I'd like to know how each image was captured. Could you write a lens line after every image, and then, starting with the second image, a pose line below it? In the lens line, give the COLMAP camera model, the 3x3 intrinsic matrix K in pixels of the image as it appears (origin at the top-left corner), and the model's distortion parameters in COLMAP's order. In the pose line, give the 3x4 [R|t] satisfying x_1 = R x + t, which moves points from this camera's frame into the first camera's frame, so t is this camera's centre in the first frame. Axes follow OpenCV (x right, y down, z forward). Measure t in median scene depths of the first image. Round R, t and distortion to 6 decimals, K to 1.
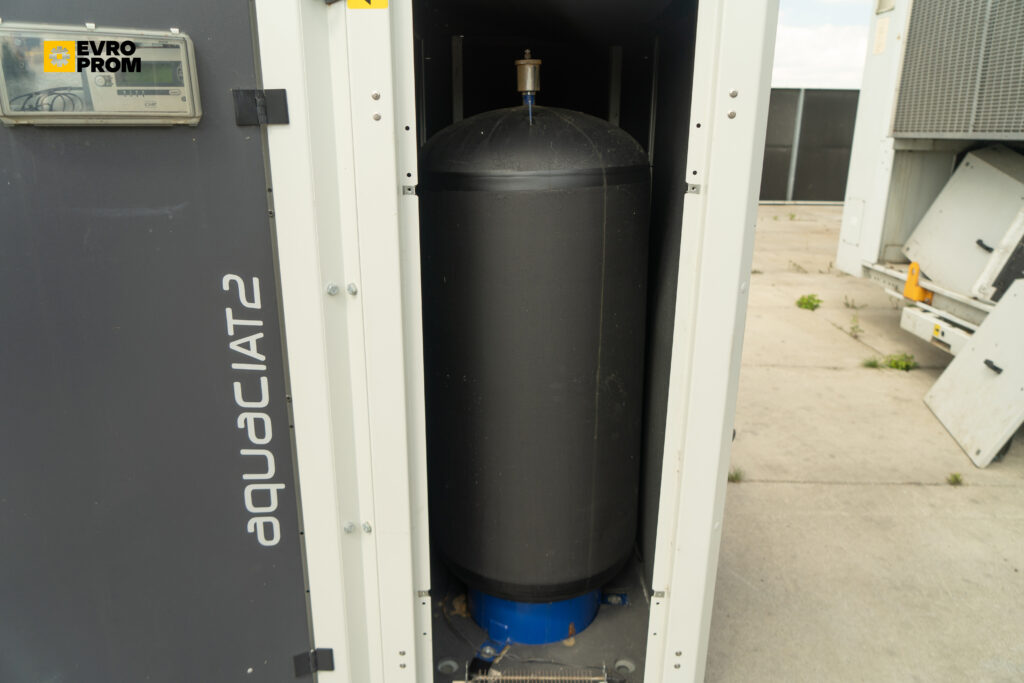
lens RADIAL K [[676.3, 0, 503.1], [0, 676.3, 337.9], [0, 0, 1]] dist [-0.017229, 0.000219]
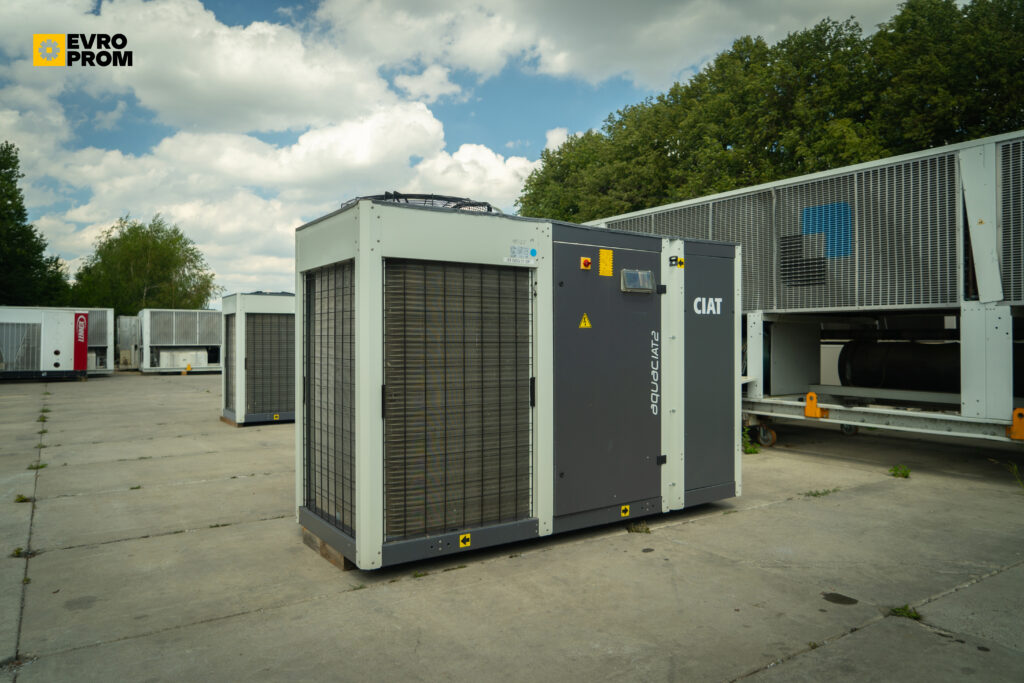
lens RADIAL K [[695.5, 0, 518.0], [0, 695.5, 340.5], [0, 0, 1]] dist [-0.007870, -0.002307]
pose [[0.813960, -0.007113, 0.580877, -1.243242], [0.175365, 0.956285, -0.234023, 0.275214], [-0.553819, 0.292351, 0.779625, -0.594342]]
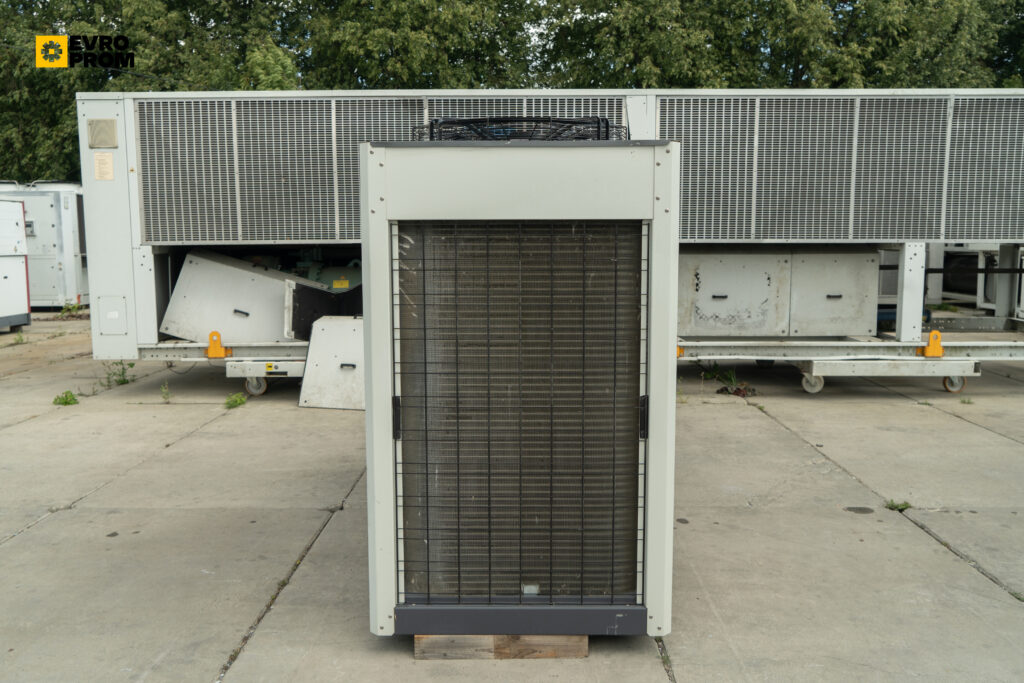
lens RADIAL K [[874.1, 0, 509.0], [0, 874.1, 348.5], [0, 0, 1]] dist [-0.001196, -0.000634]
pose [[-0.009088, -0.134479, 0.990875, -1.811538], [0.295015, 0.946448, 0.131155, -0.207282], [-0.955449, 0.293515, 0.031072, 0.568887]]
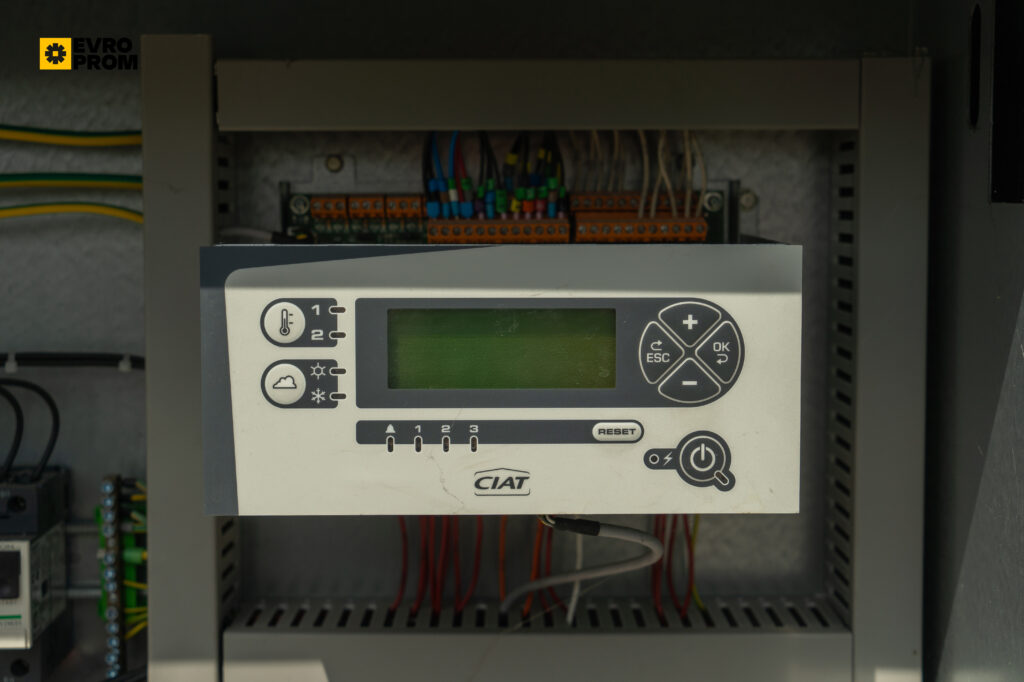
lens RADIAL K [[1718.7, 0, 512.0], [0, 1718.7, 341.0], [0, 0, 1]] dist [0.017707, 0.056948]
pose [[0.999733, -0.010230, 0.020715, -0.207233], [0.014443, 0.976556, -0.214779, -0.105503], [-0.018032, 0.215021, 0.976443, 0.169284]]
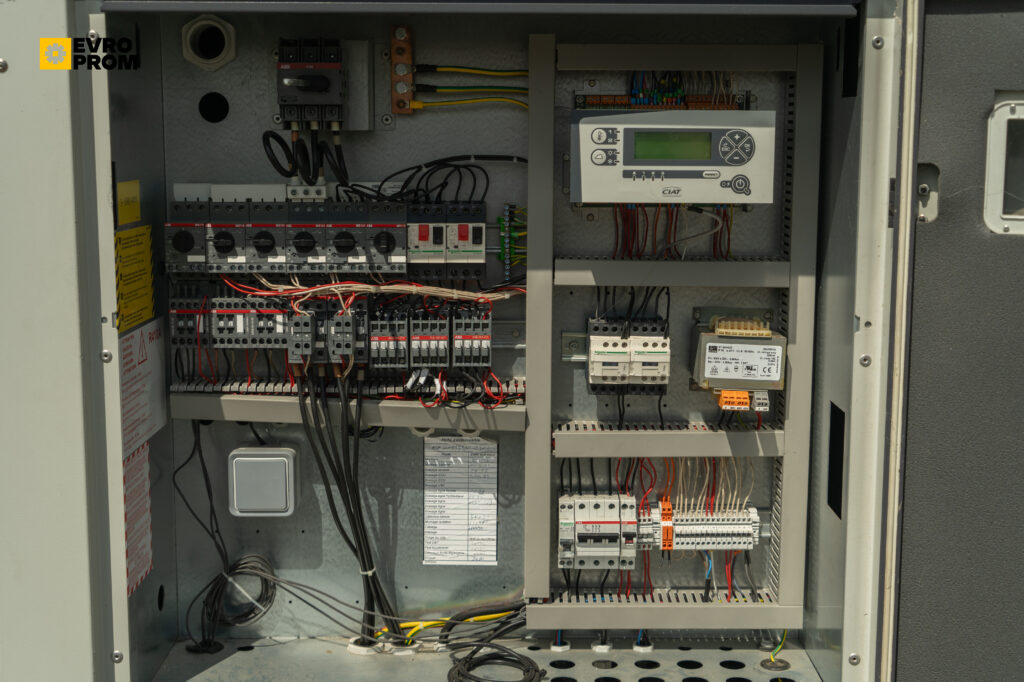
lens RADIAL K [[1439.6, 0, 512.0], [0, 1439.6, 341.0], [0, 0, 1]] dist [0.016102, 0.025486]
pose [[0.999799, -0.003803, 0.019685, -0.275407], [0.006752, 0.988356, -0.152008, 0.002846], [-0.018878, 0.152111, 0.988183, -0.139087]]
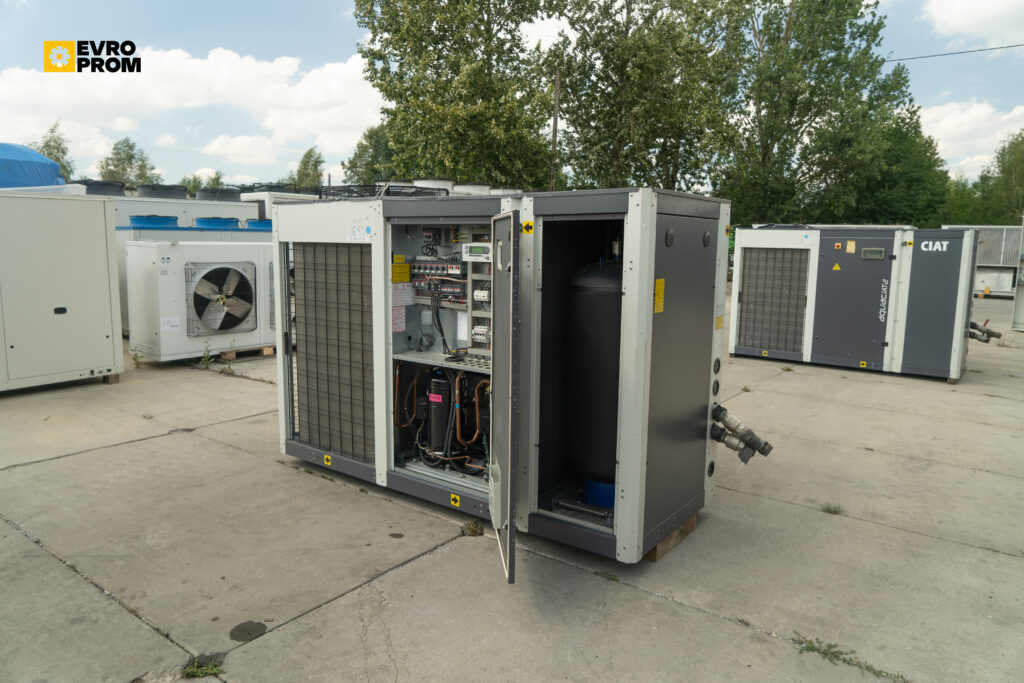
lens RADIAL K [[683.5, 0, 514.0], [0, 683.5, 337.9], [0, 0, 1]] dist [-0.011270, 0.001373]
pose [[0.817462, 0.088901, -0.569080, 0.579864], [-0.178714, 0.978403, -0.103872, 0.124436], [0.547556, 0.186614, 0.815695, -0.570896]]
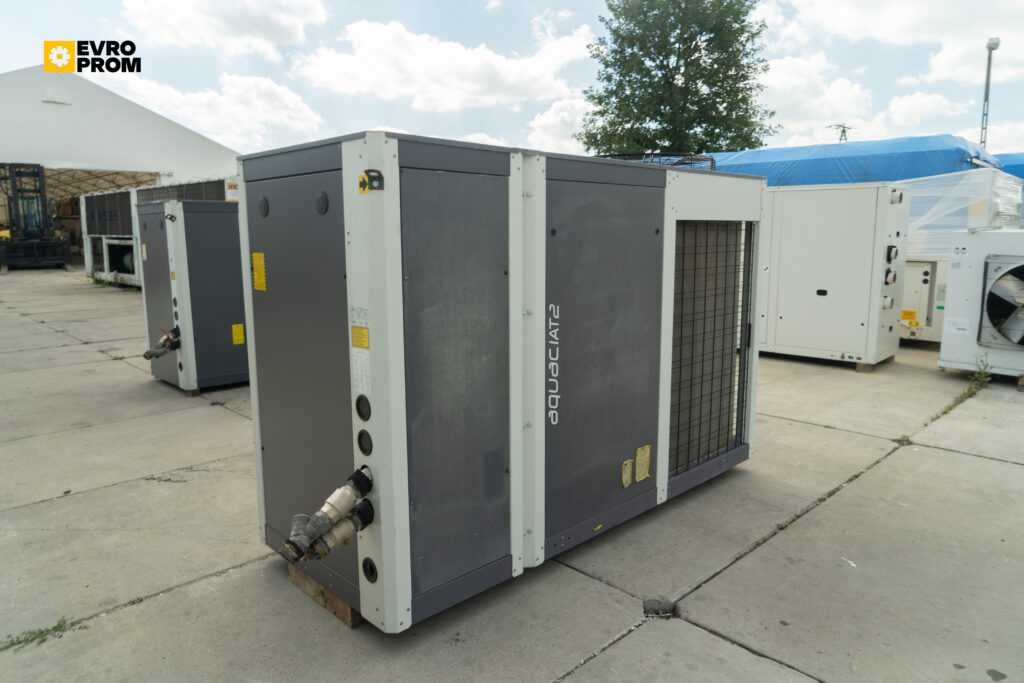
lens RADIAL K [[683.5, 0, 514.0], [0, 683.5, 337.9], [0, 0, 1]] dist [-0.011270, 0.001373]
pose [[-0.696681, 0.109535, -0.708970, 0.595503], [-0.209407, 0.914182, 0.347017, -0.426189], [0.686138, 0.390223, -0.613955, 1.322302]]
